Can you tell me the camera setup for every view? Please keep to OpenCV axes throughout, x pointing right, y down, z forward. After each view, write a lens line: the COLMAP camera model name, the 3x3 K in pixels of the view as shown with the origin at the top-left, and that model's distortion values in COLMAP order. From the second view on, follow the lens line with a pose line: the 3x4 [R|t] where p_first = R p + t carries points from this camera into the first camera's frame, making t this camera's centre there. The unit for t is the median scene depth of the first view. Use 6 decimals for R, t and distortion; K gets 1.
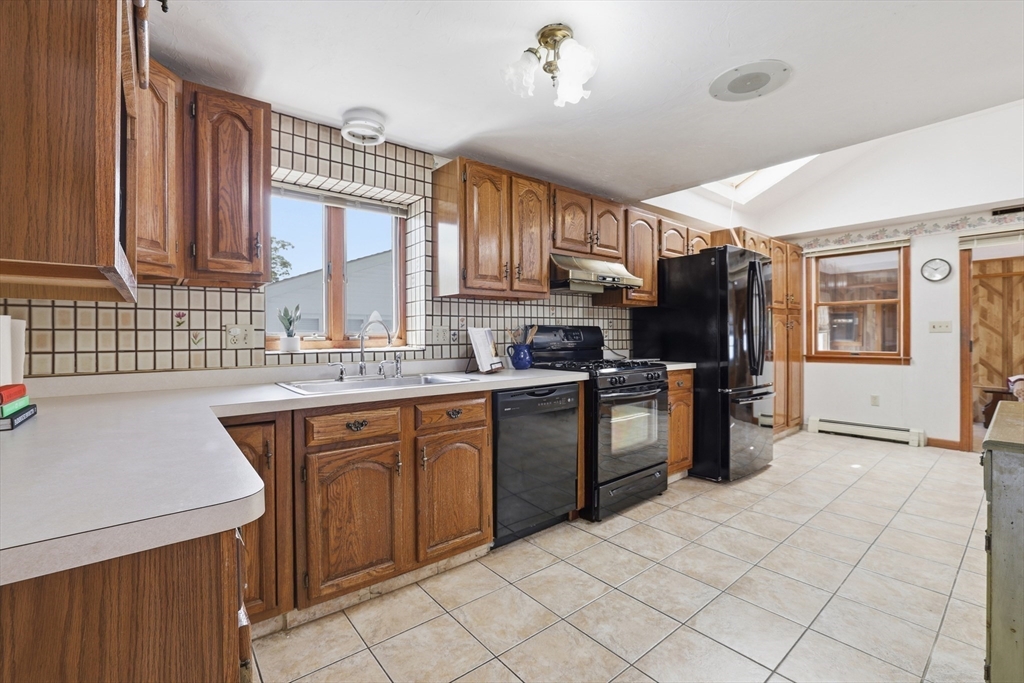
lens RADIAL K [[445.4, 0, 517.0], [0, 445.4, 338.6], [0, 0, 1]] dist [-0.026164, 0.002717]
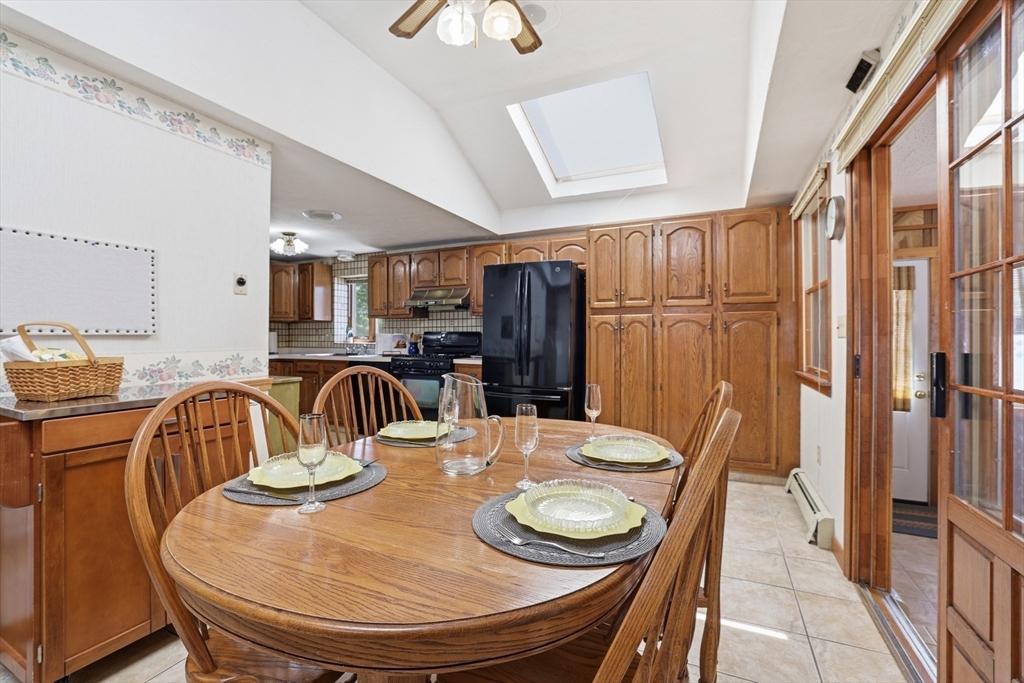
lens RADIAL K [[445.4, 0, 506.6], [0, 445.4, 335.5], [0, 0, 1]] dist [-0.026164, 0.002717]
pose [[0.437102, 0.006160, -0.899391, 1.708679], [-0.011919, 0.999928, 0.001056, -0.021405], [0.899333, 0.010259, 0.437144, 0.533247]]
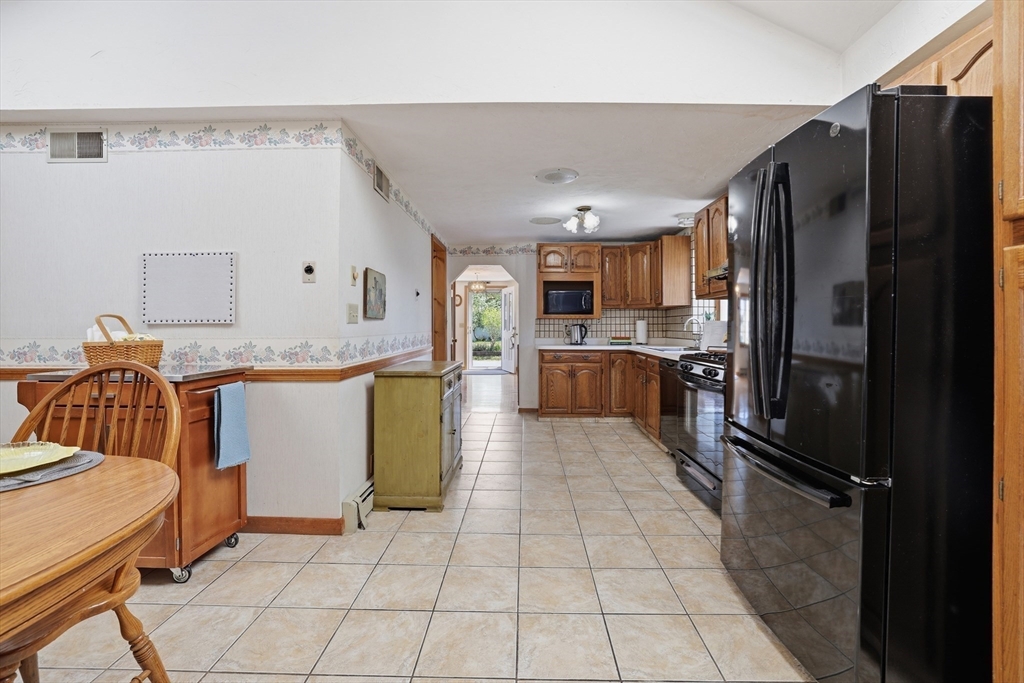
lens RADIAL K [[445.4, 0, 532.3], [0, 445.4, 324.1], [0, 0, 1]] dist [-0.026164, 0.002717]
pose [[-0.626490, 0.004955, -0.779414, 1.180951], [0.000263, 0.999981, 0.006147, -0.019085], [0.779429, 0.003646, -0.626479, 1.231169]]
